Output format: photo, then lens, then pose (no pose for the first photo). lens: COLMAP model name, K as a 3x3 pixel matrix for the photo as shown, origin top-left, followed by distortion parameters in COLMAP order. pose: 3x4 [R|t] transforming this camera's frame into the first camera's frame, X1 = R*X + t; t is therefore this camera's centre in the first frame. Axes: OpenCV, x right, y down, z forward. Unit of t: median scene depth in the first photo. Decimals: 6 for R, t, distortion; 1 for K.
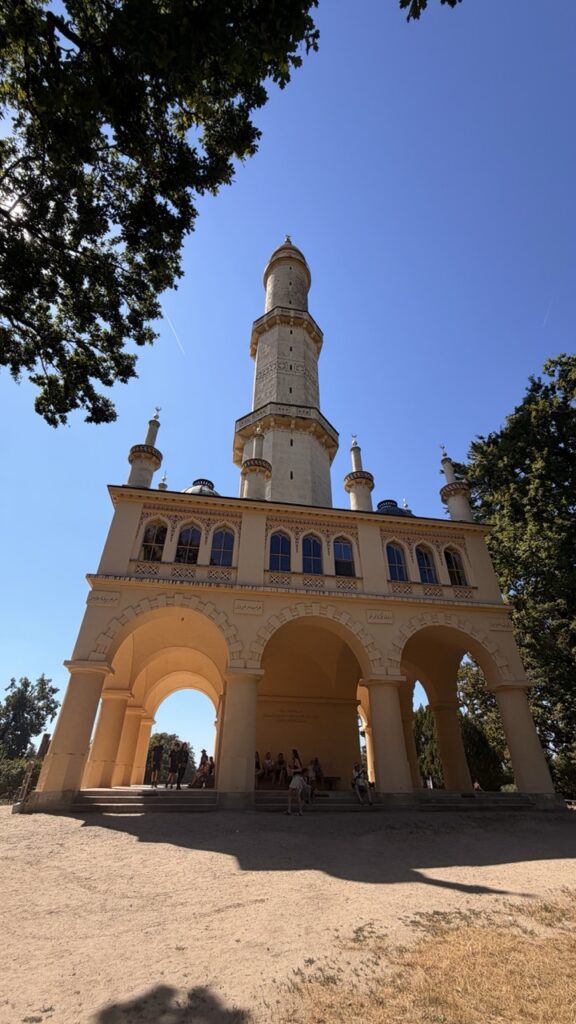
lens RADIAL K [[399.3, 0, 284.6], [0, 399.3, 513.2], [0, 0, 1]] dist [-0.000861, 0.000156]
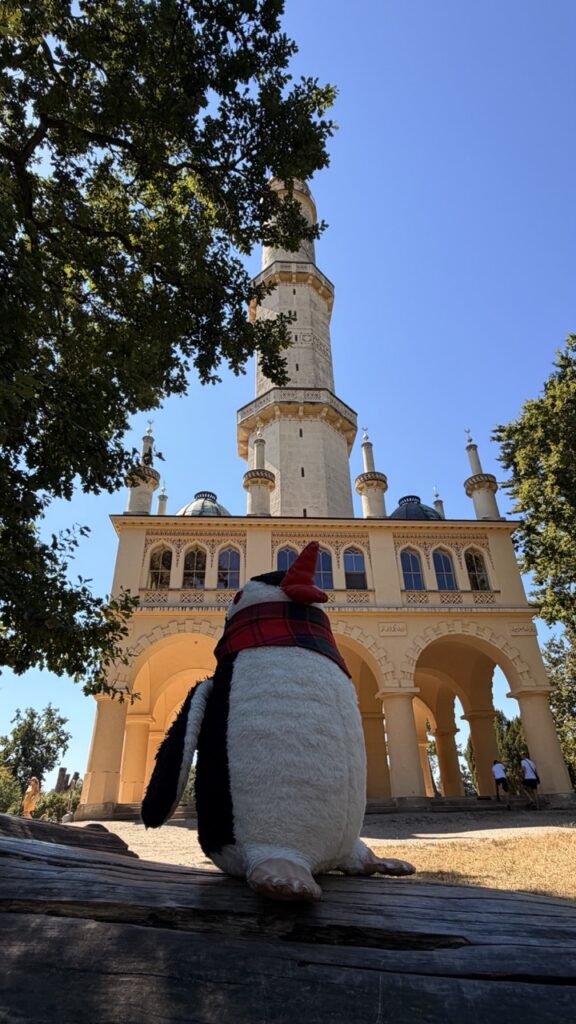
lens RADIAL K [[520.9, 0, 282.1], [0, 520.9, 518.9], [0, 0, 1]] dist [0.001469, 0.000650]
pose [[0.993879, -0.077053, -0.079172, 0.076714], [0.082198, 0.994564, 0.063917, -0.096483], [0.073816, -0.070033, 0.994810, -0.230481]]
